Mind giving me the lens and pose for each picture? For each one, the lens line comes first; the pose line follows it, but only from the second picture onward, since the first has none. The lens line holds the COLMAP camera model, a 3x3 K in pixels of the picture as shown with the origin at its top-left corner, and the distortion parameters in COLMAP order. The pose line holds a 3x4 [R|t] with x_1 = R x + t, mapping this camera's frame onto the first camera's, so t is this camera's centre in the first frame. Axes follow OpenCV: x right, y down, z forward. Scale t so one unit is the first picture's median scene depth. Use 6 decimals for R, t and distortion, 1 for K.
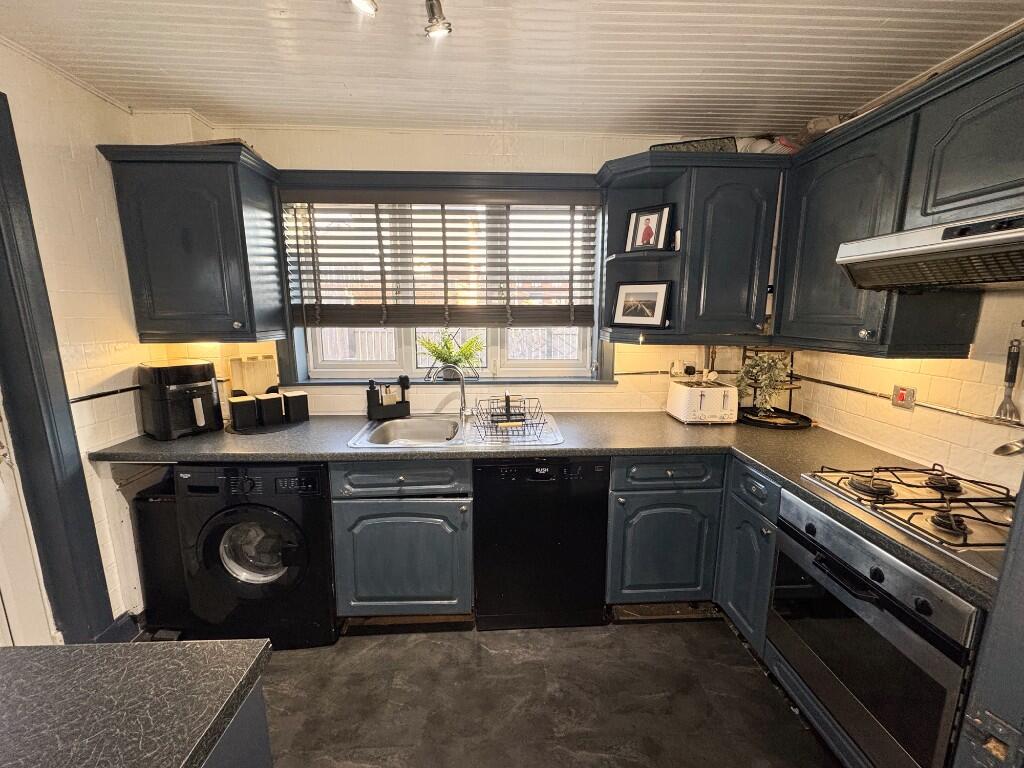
lens RADIAL K [[406.1, 0, 514.1], [0, 406.1, 383.3], [0, 0, 1]] dist [-0.003017, -0.000396]
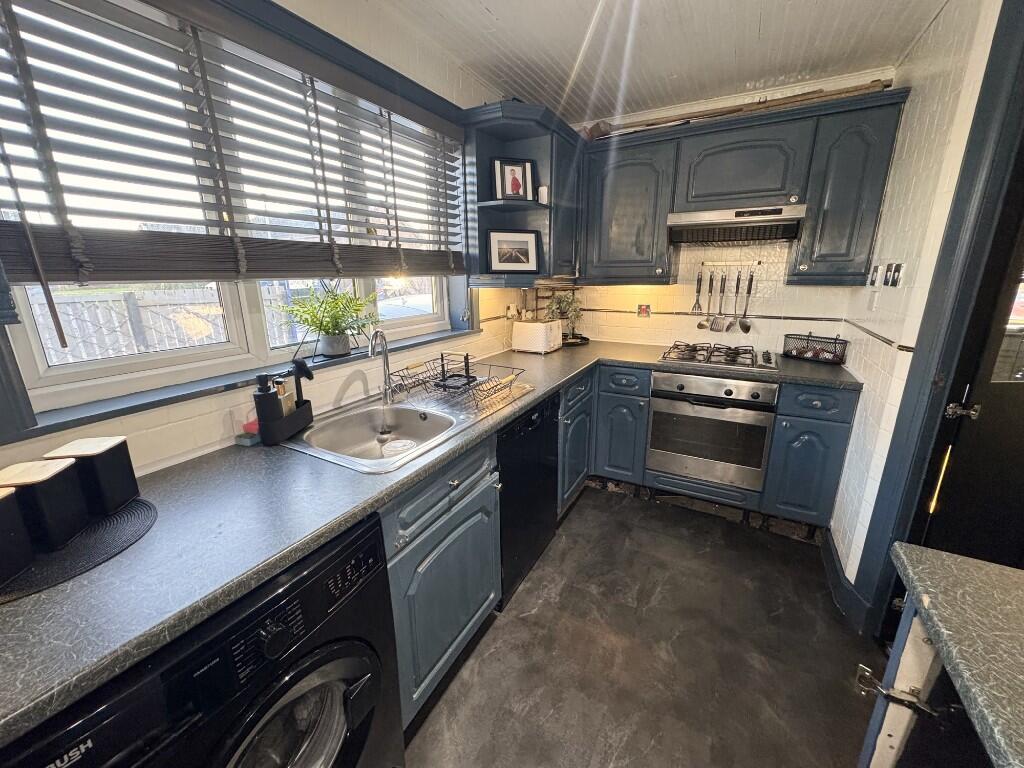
lens RADIAL K [[406.1, 0, 511.6], [0, 406.1, 381.9], [0, 0, 1]] dist [-0.003017, -0.000396]
pose [[0.521987, -0.228439, 0.821794, -0.661889], [0.161596, 0.972505, 0.167690, -0.039089], [-0.837506, 0.045267, 0.544550, 0.431056]]
